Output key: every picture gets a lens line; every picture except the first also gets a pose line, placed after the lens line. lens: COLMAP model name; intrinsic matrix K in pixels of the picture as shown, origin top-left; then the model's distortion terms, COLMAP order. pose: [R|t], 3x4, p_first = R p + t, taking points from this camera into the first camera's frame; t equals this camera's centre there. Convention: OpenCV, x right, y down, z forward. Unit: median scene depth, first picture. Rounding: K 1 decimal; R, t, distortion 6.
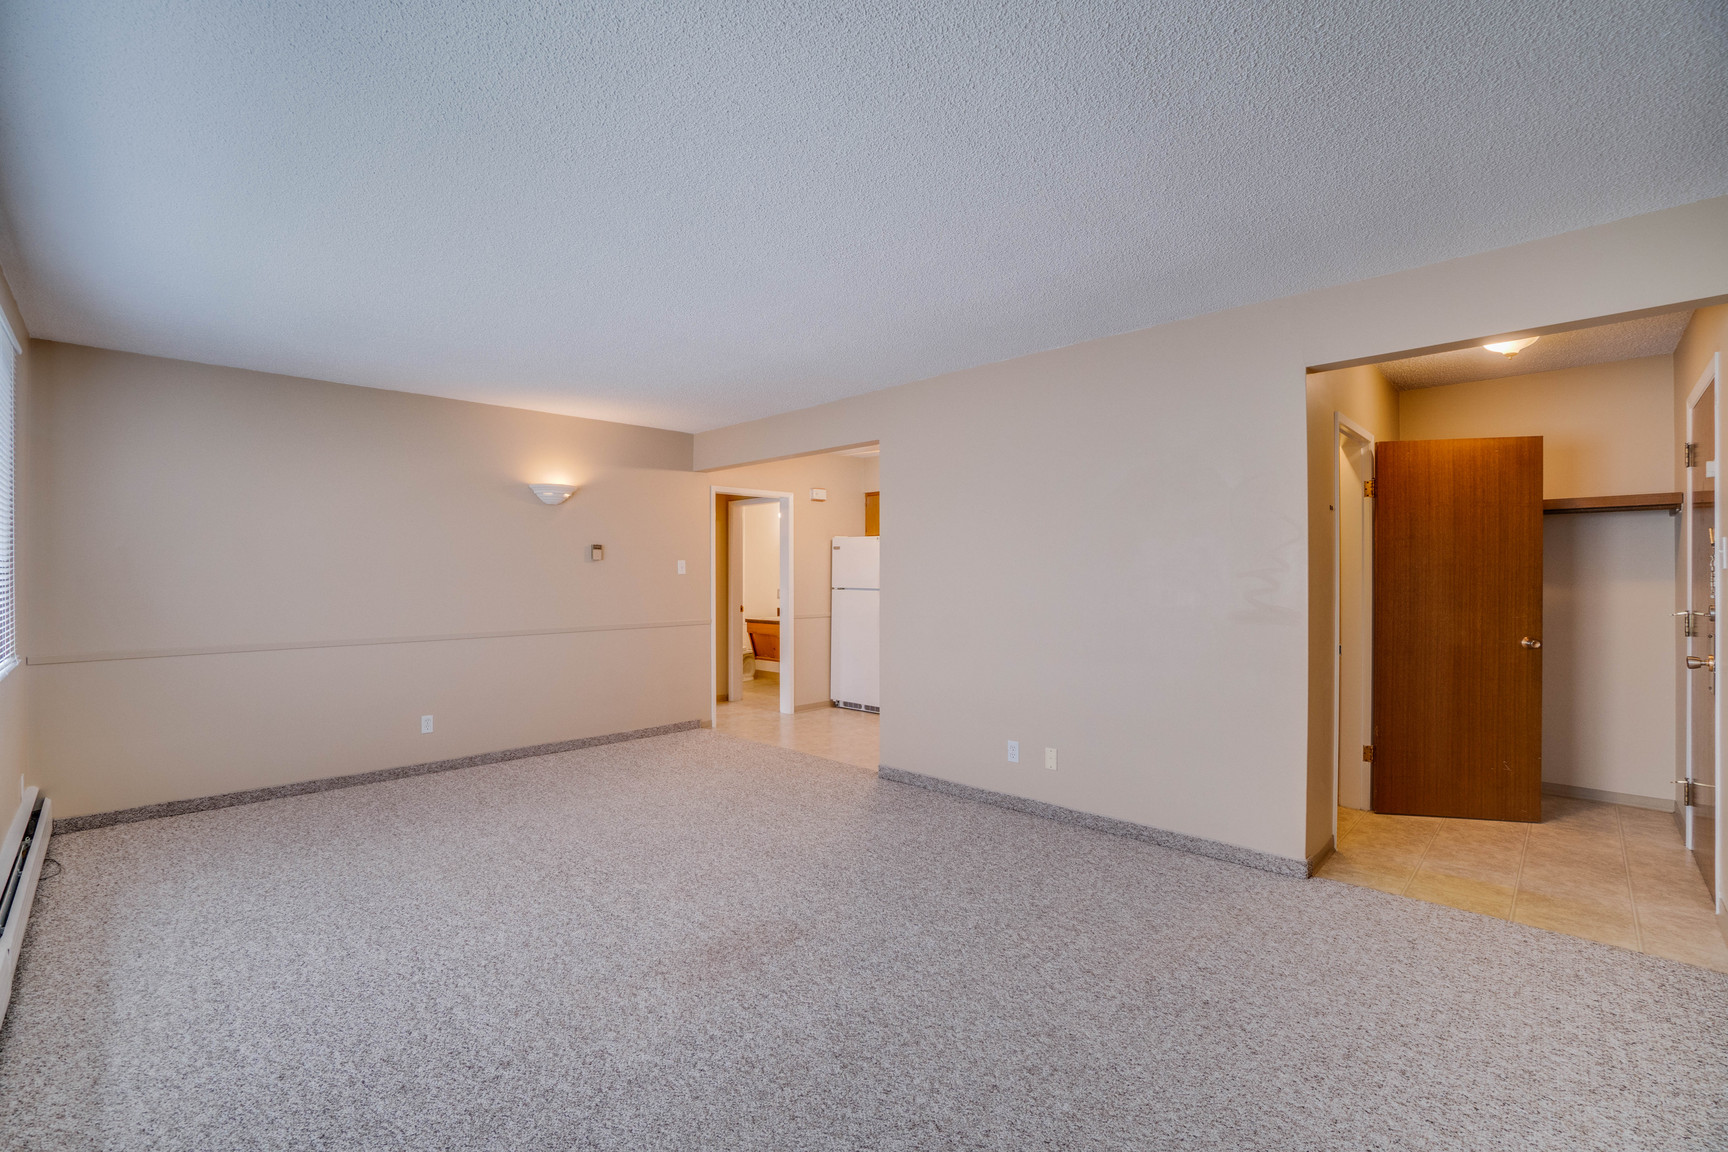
lens RADIAL K [[771.1, 0, 855.8], [0, 771.1, 570.8], [0, 0, 1]] dist [-0.064184, 0.025304]
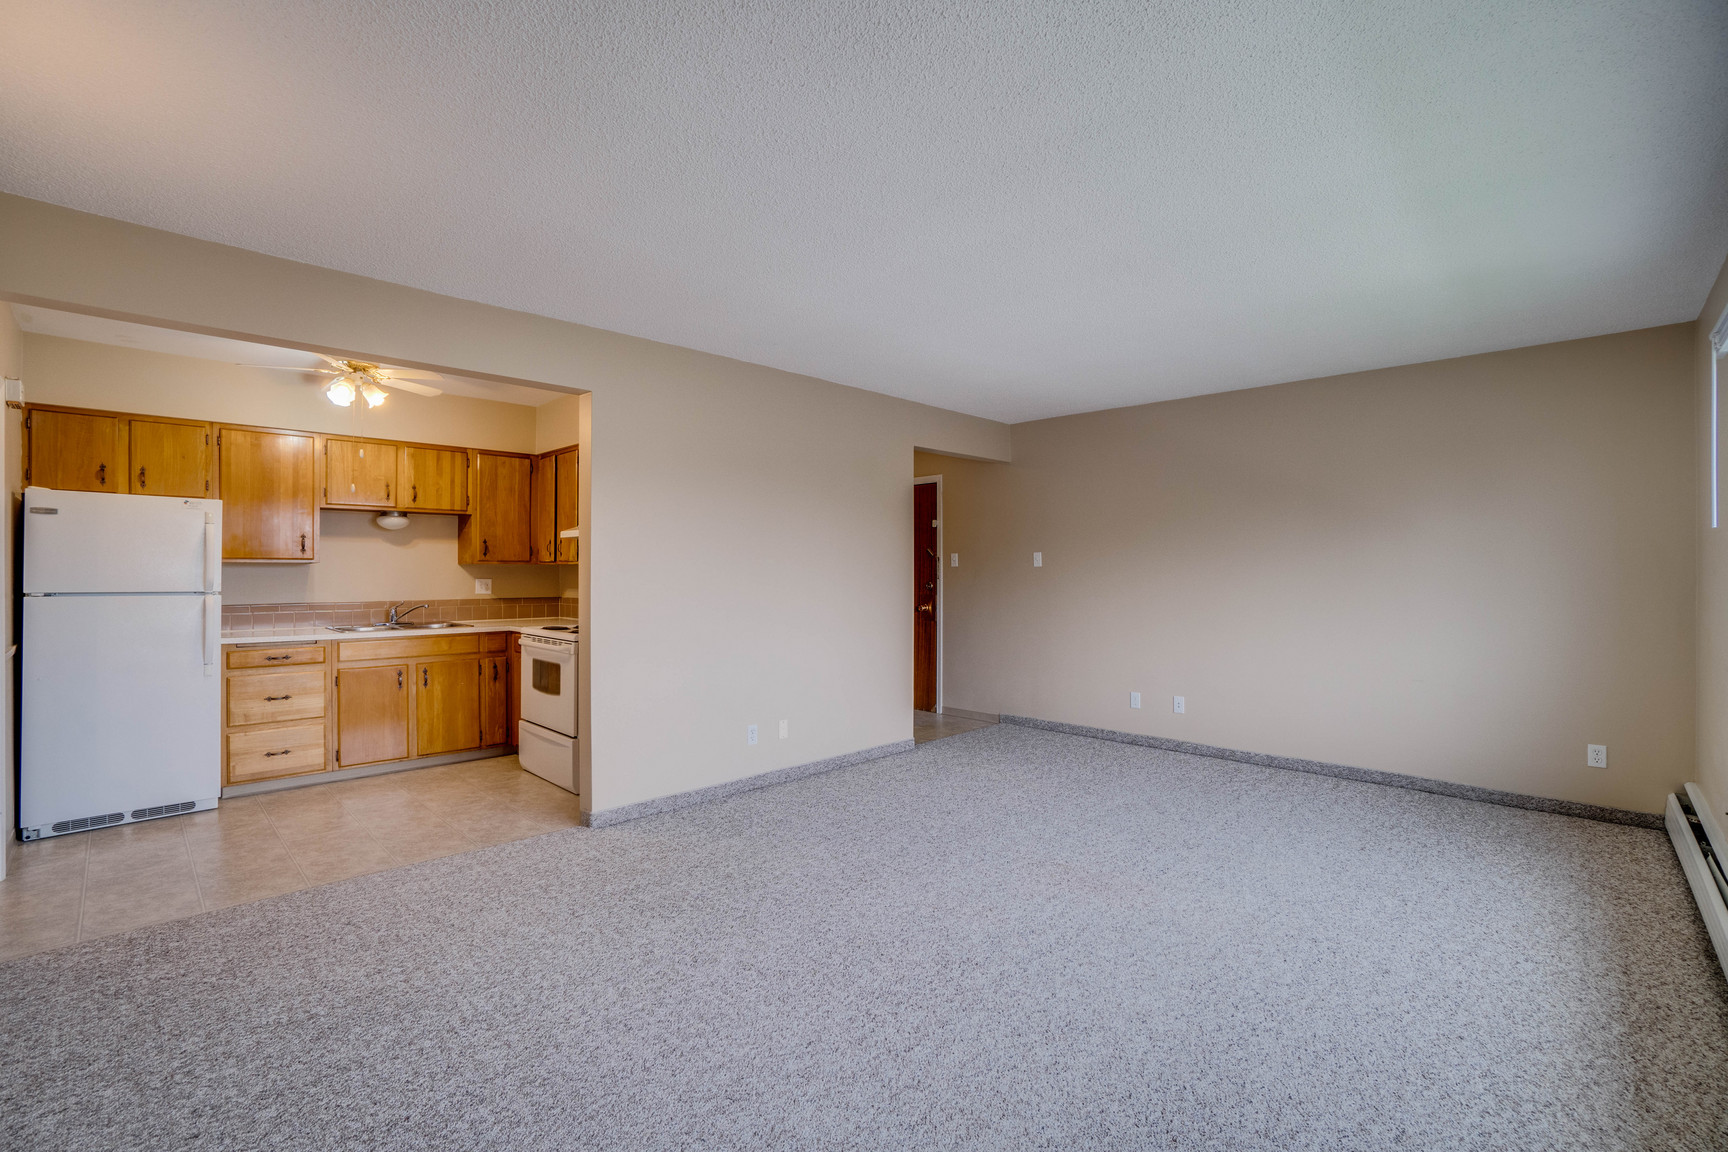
lens RADIAL K [[755.2, 0, 840.8], [0, 755.2, 571.7], [0, 0, 1]] dist [-0.062532, 0.024180]
pose [[0.011113, 0.000321, 0.999938, -0.822338], [-0.008554, 0.999963, -0.000226, 0.006991], [-0.999902, -0.008551, 0.011115, 0.847289]]
